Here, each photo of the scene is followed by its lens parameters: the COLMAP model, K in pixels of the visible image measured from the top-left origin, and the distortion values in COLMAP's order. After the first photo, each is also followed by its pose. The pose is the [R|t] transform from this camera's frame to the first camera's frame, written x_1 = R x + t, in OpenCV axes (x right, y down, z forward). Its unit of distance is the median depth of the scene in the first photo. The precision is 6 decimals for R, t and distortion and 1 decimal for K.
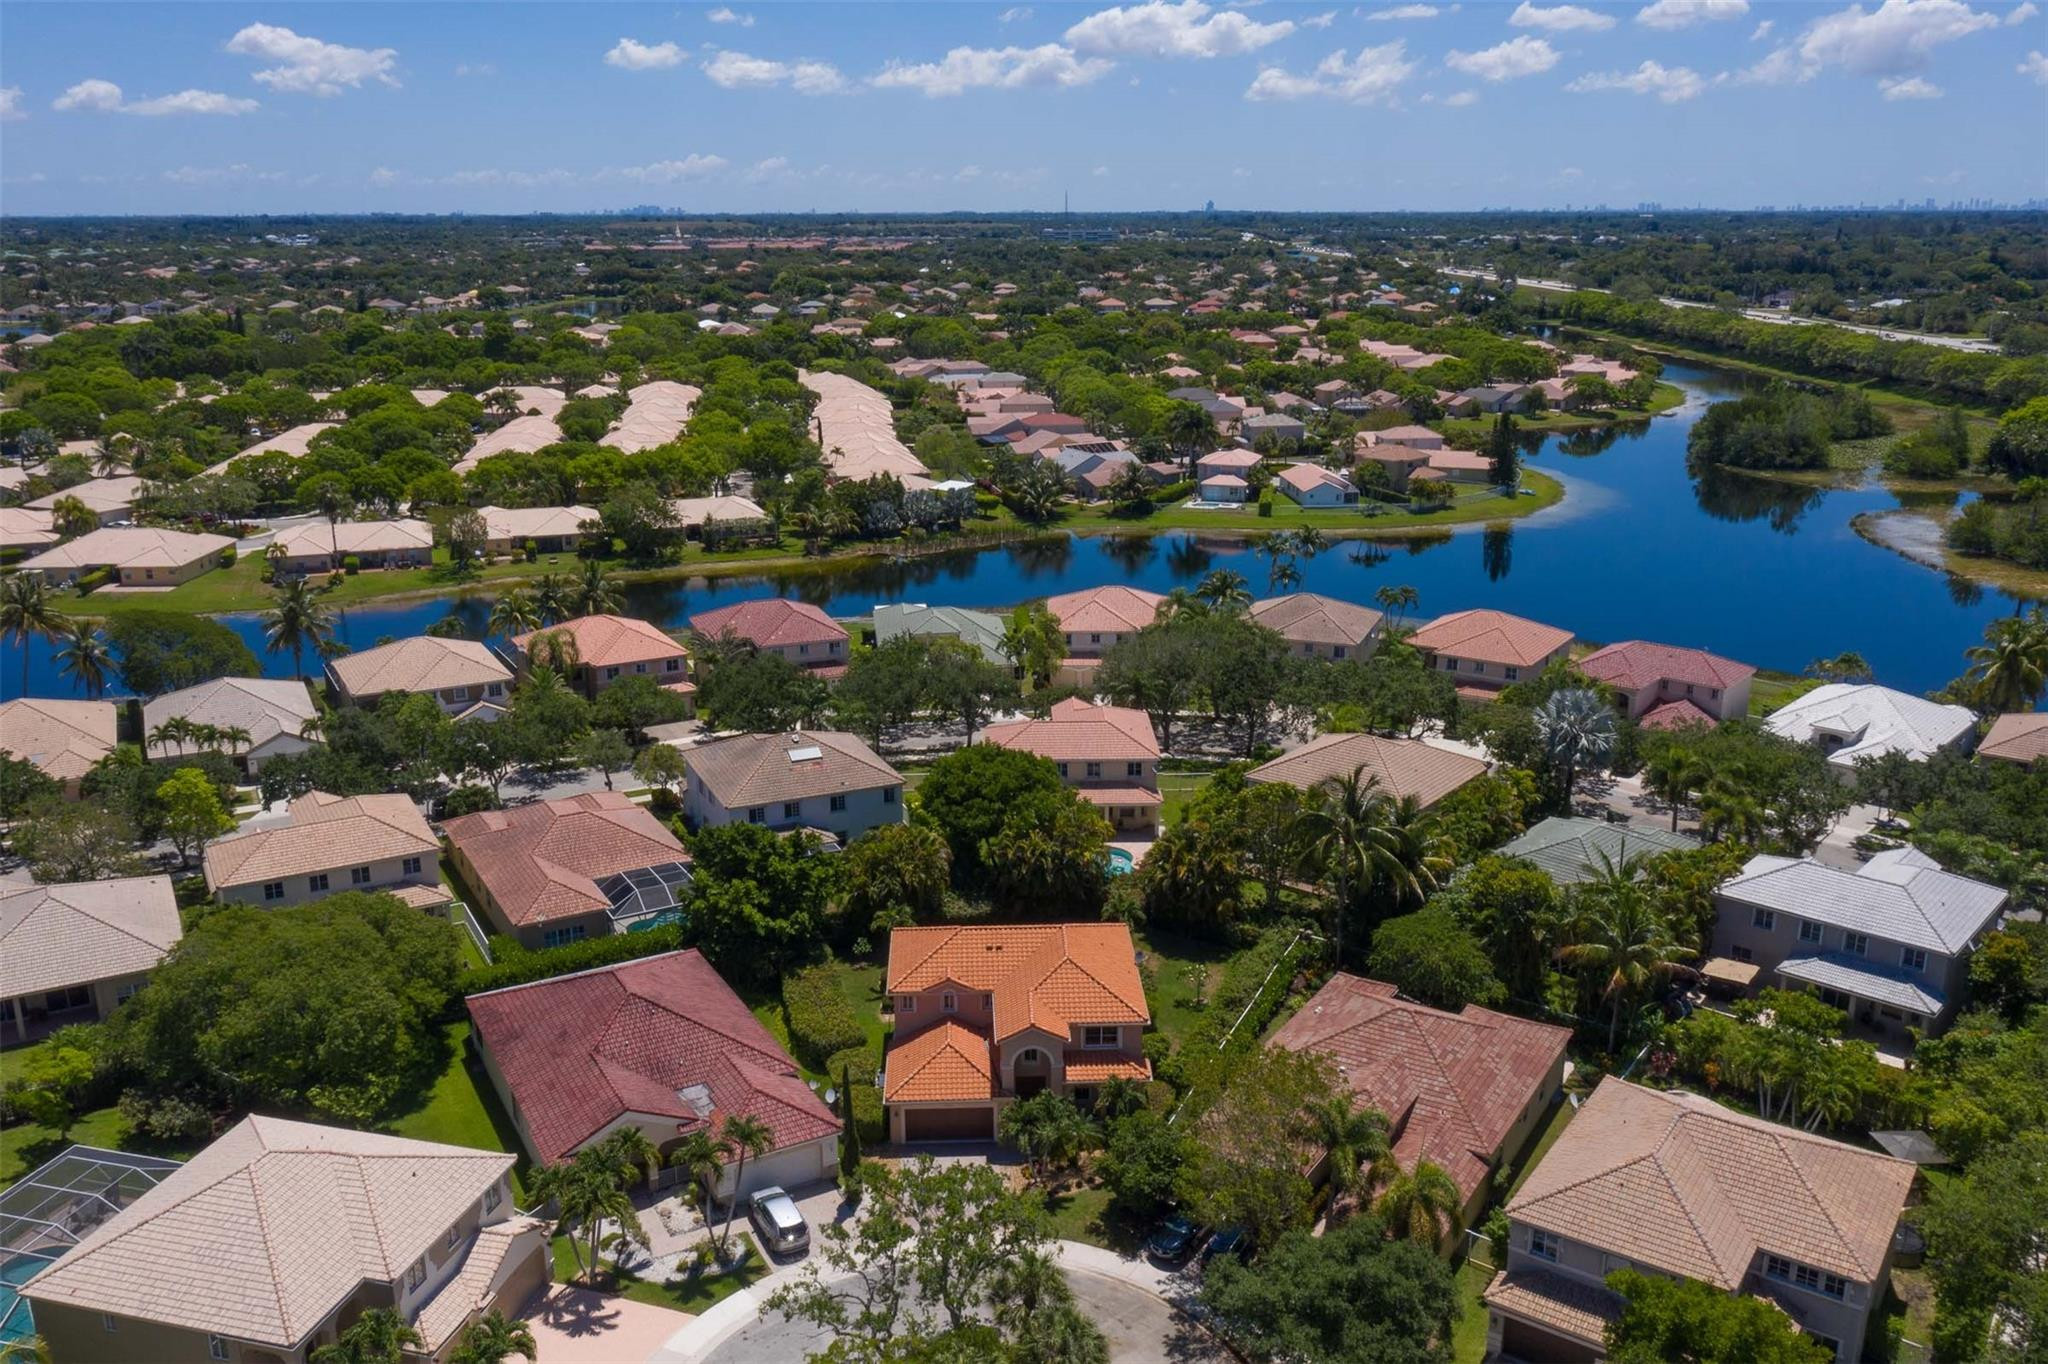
lens RADIAL K [[1616.5, 0, 998.7], [0, 1616.5, 678.2], [0, 0, 1]] dist [-0.017858, 0.001410]
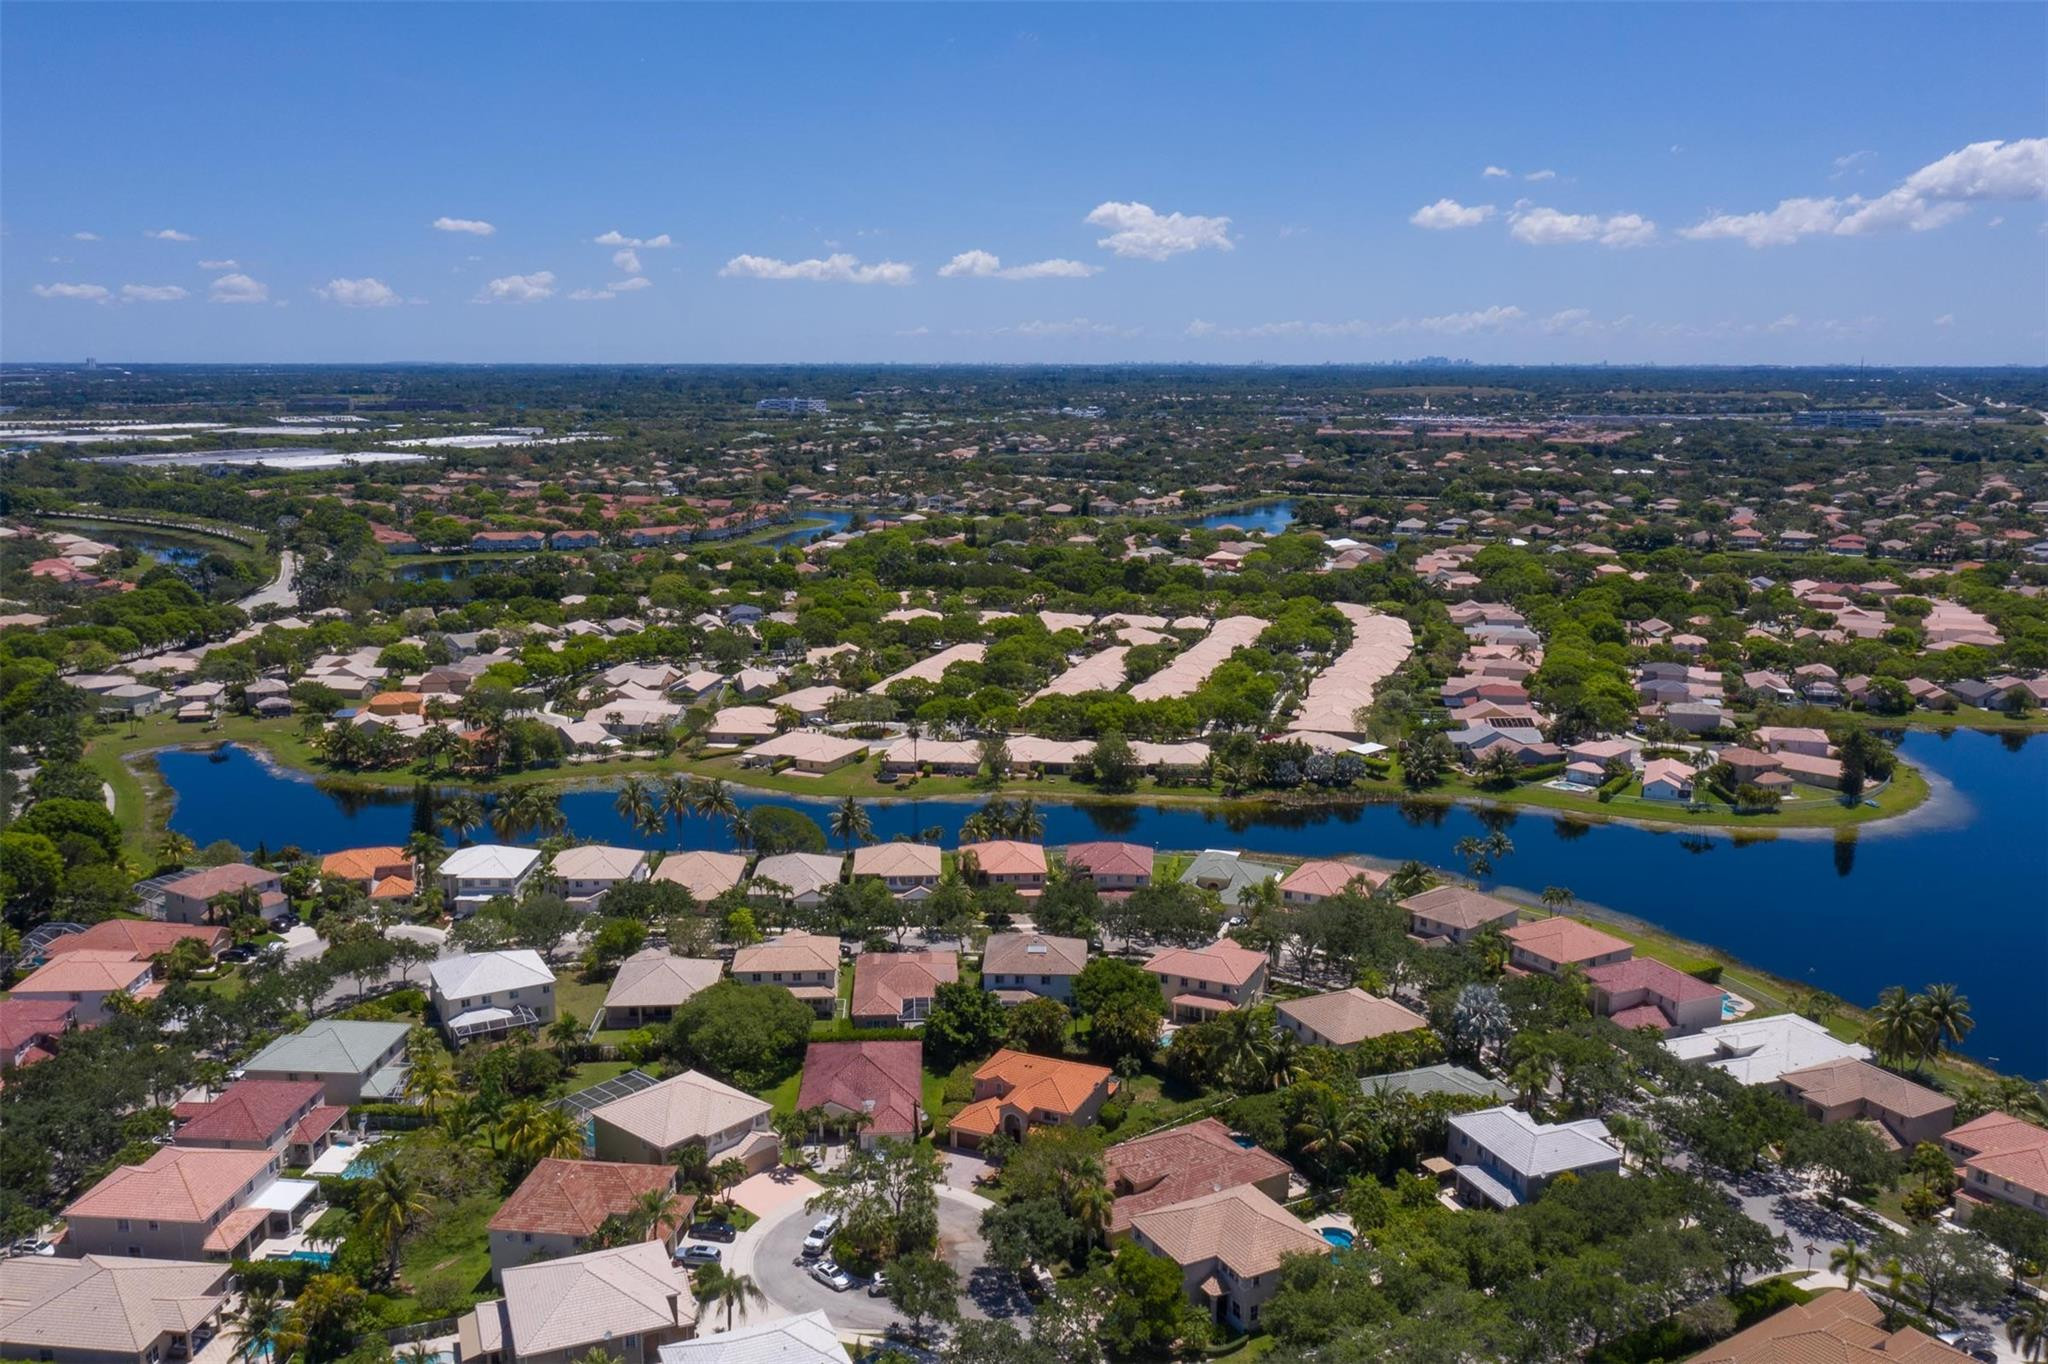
lens RADIAL K [[1610.1, 0, 1007.4], [0, 1610.1, 657.9], [0, 0, 1]] dist [-0.016938, 0.001200]
pose [[0.893005, 0.078979, -0.443063, 0.514312], [-0.121581, 0.990212, -0.068538, -0.122293], [0.433313, 0.115073, 0.893867, -0.537611]]
